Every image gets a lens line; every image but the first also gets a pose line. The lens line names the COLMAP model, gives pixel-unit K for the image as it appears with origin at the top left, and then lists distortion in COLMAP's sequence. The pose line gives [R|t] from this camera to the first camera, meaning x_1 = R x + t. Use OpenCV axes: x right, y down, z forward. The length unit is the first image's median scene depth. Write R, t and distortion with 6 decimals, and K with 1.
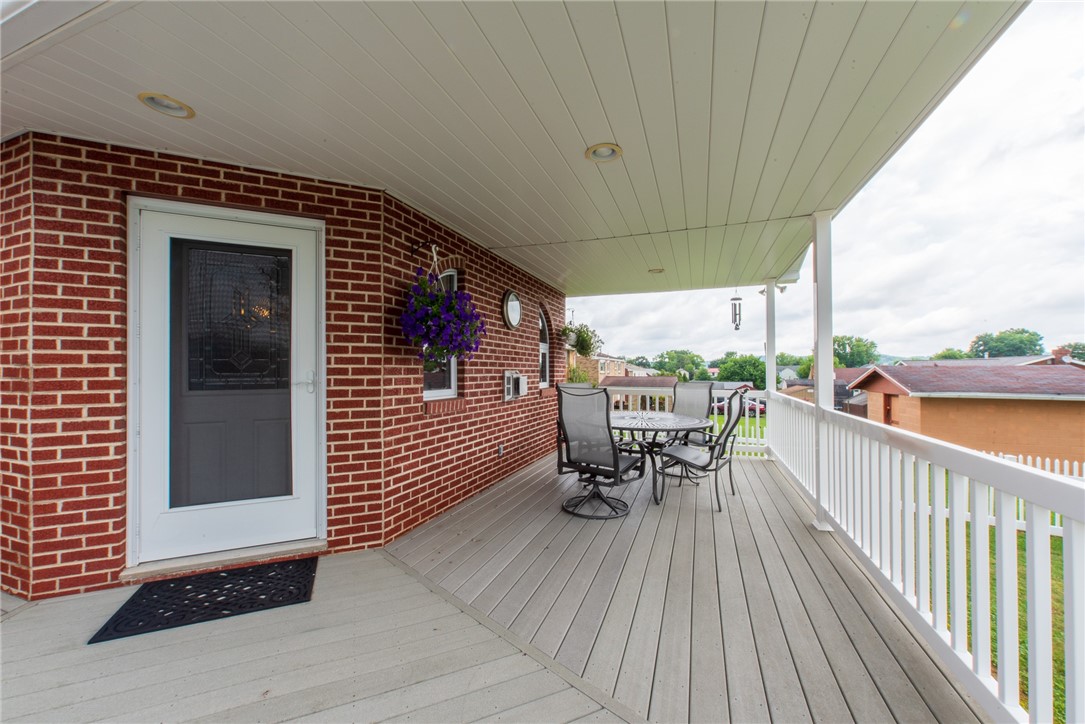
lens RADIAL K [[424.5, 0, 545.3], [0, 424.5, 364.1], [0, 0, 1]] dist [0.006092, -0.000174]
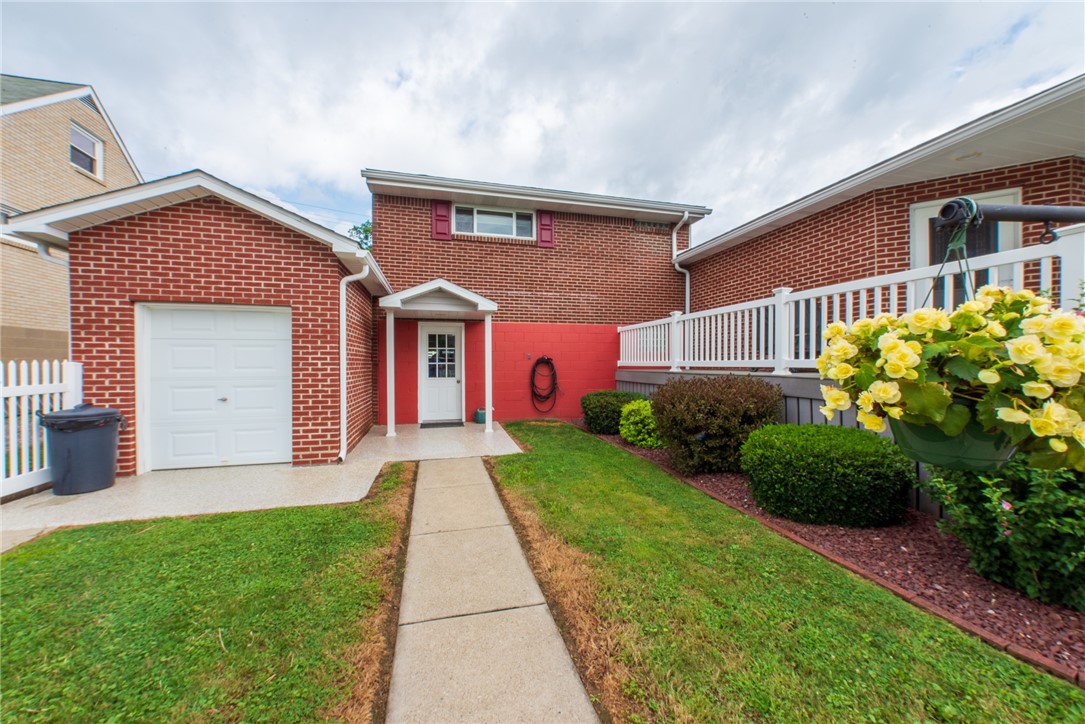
lens RADIAL K [[424.5, 0, 547.2], [0, 424.5, 354.5], [0, 0, 1]] dist [0.006092, -0.000174]
pose [[0.573841, -0.022362, -0.818662, -0.244013], [0.014160, 0.999749, -0.017383, 0.400130], [0.818845, -0.001617, 0.574013, -1.812189]]
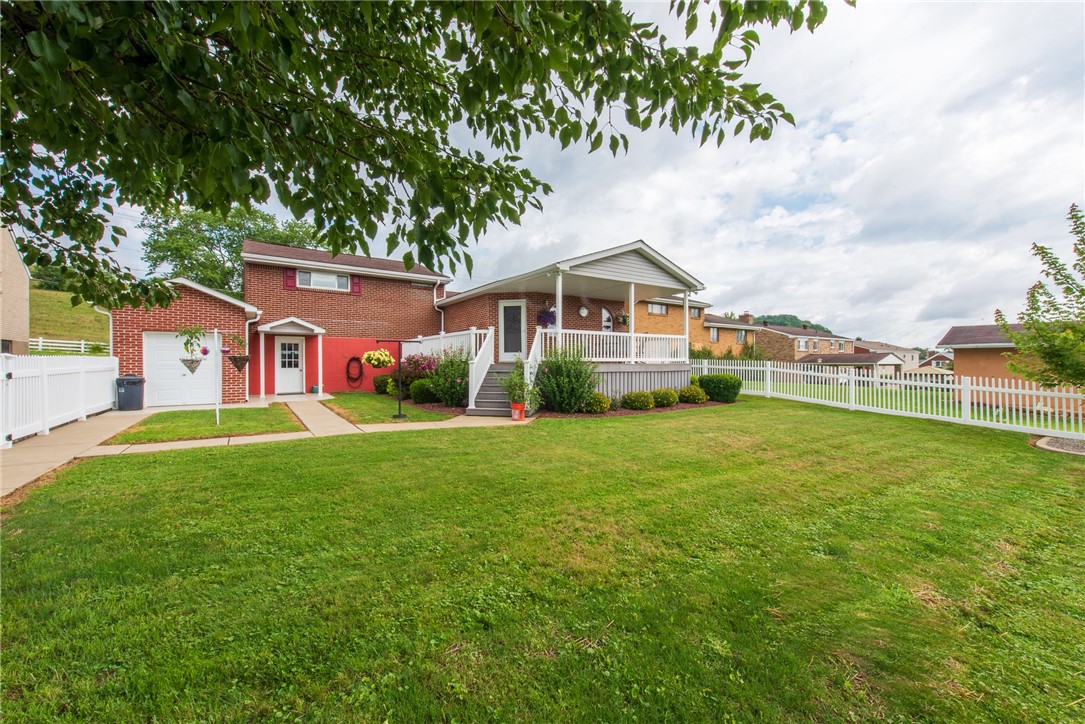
lens RADIAL K [[424.5, 0, 553.0], [0, 424.5, 363.6], [0, 0, 1]] dist [0.006092, -0.000174]
pose [[0.826173, -0.006522, -0.563378, 2.949923], [0.012213, 0.999905, 0.006336, 0.460082], [0.563284, -0.012115, 0.826175, -3.432475]]
